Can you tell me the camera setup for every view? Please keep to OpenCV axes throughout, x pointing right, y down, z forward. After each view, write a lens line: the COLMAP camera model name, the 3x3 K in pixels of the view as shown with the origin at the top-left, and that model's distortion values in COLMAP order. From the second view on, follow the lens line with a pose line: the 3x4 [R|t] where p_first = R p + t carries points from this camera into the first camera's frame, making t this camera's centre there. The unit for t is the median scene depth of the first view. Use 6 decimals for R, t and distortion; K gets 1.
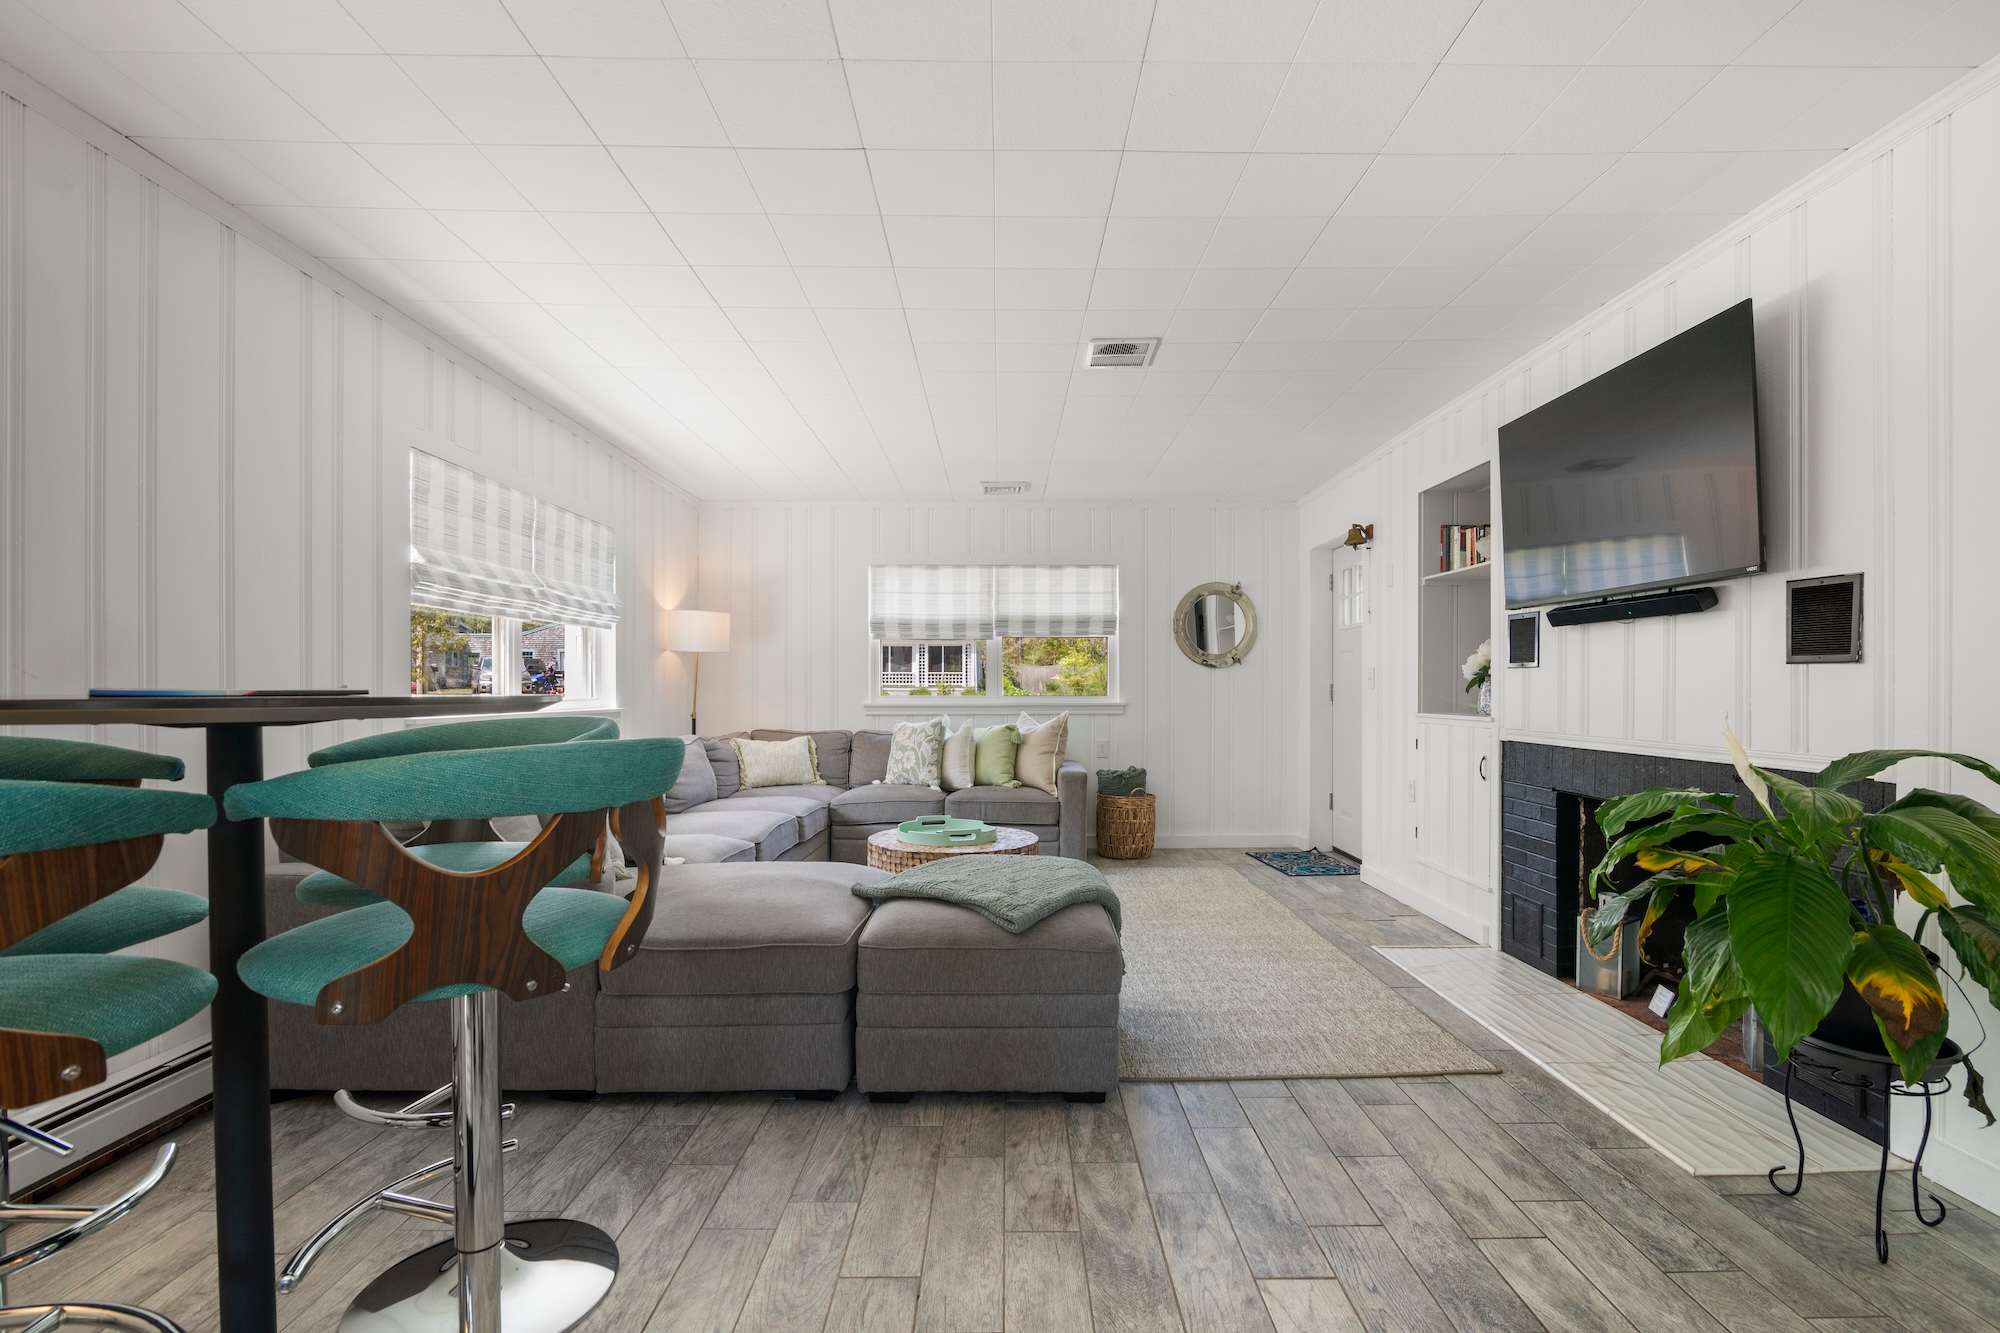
lens RADIAL K [[943.6, 0, 1007.5], [0, 943.6, 689.4], [0, 0, 1]] dist [-0.004983, 0.001042]
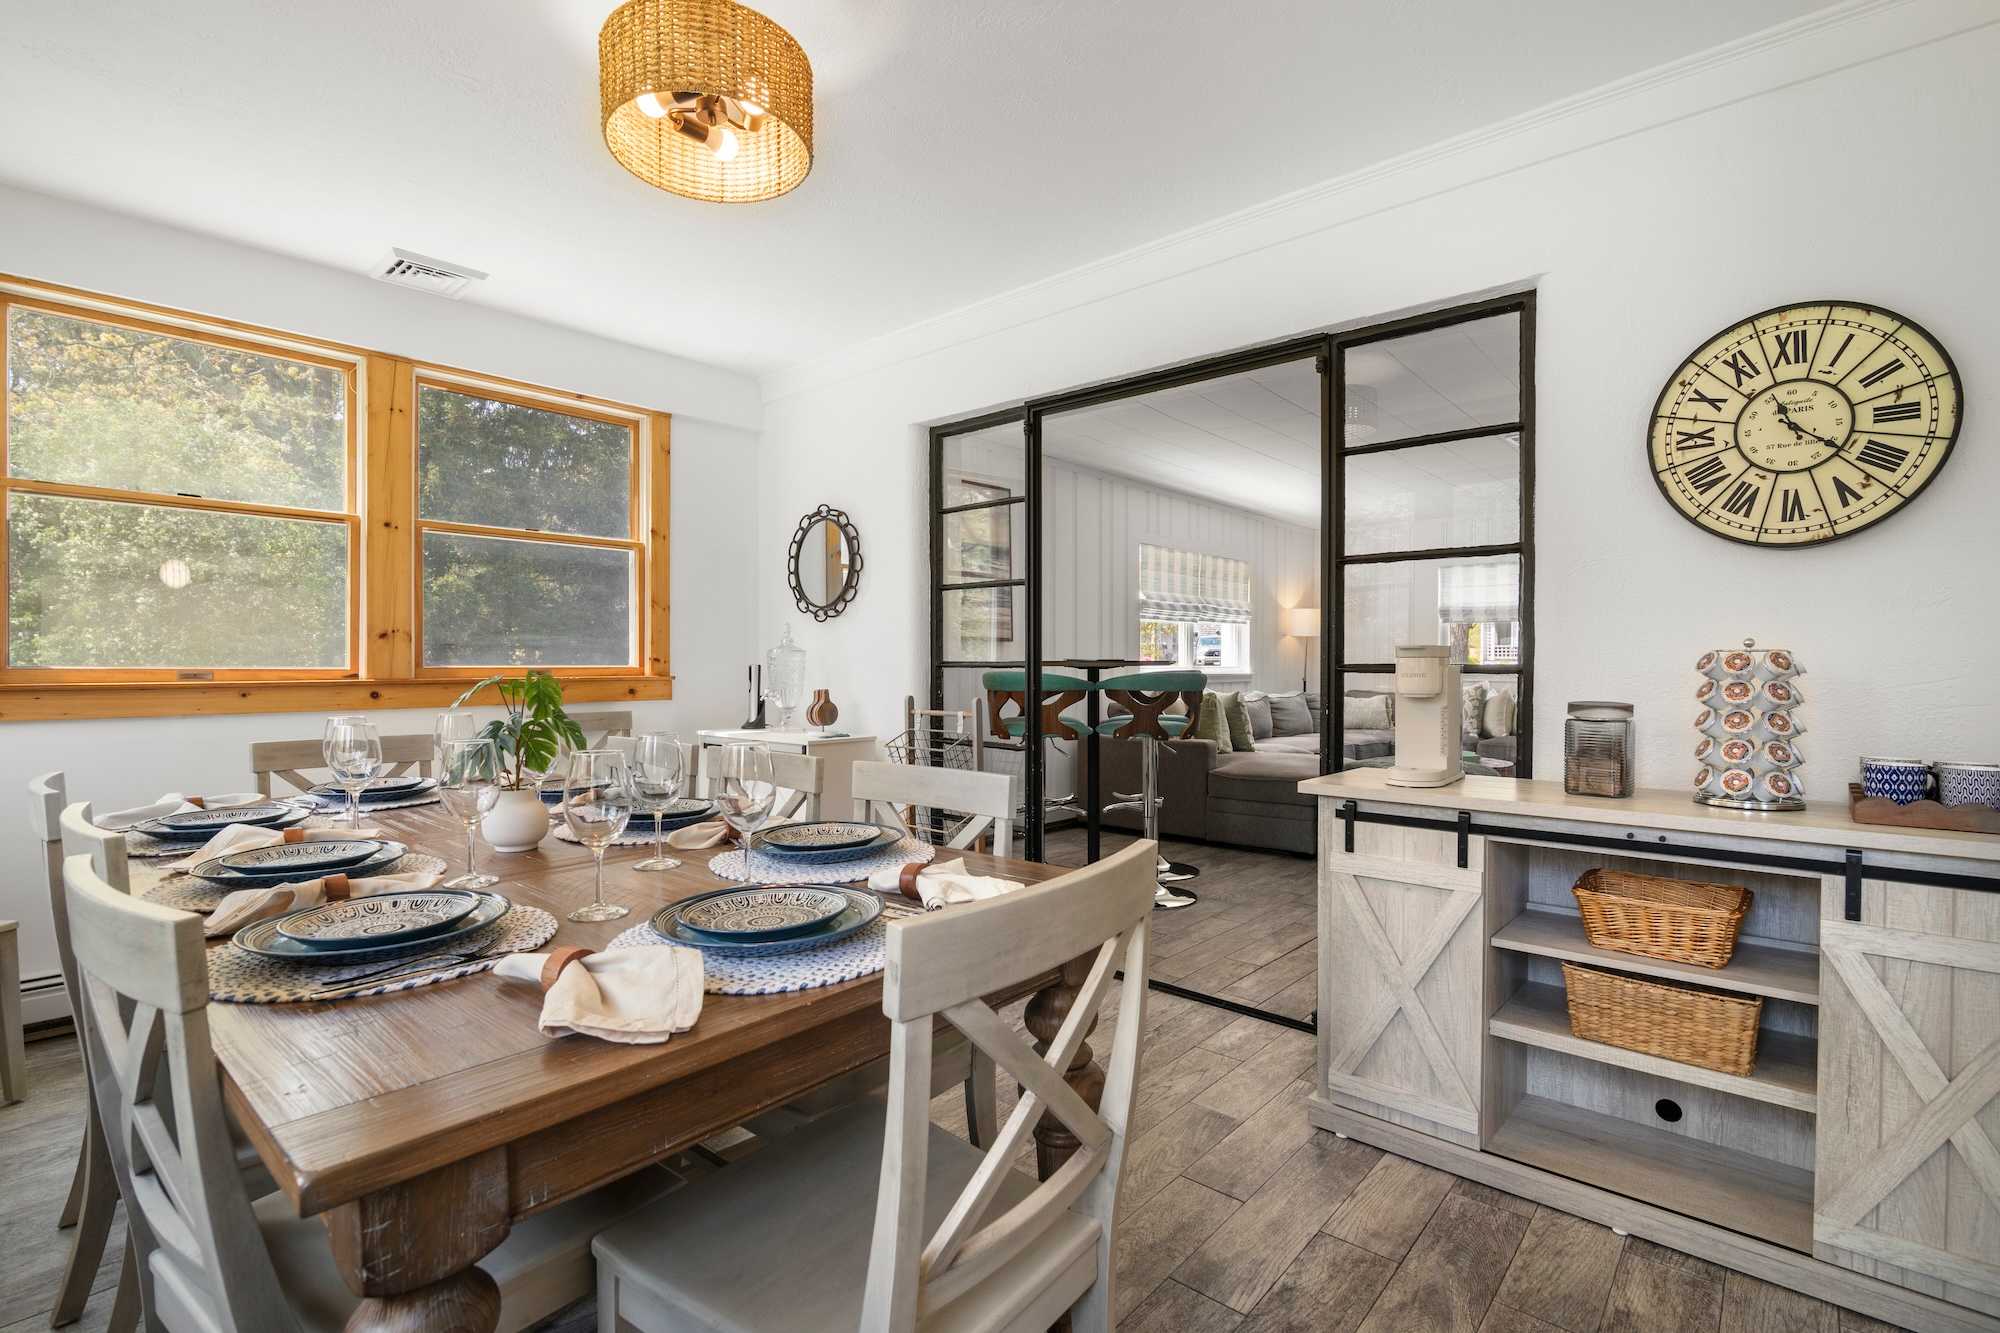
lens RADIAL K [[943.6, 0, 1007.5], [0, 943.6, 689.4], [0, 0, 1]] dist [-0.004983, 0.001042]
pose [[0.755318, 0.018062, -0.655110, 0.438773], [-0.000446, 0.999634, 0.027046, 0.006902], [0.655358, -0.020136, 0.755050, -0.656031]]
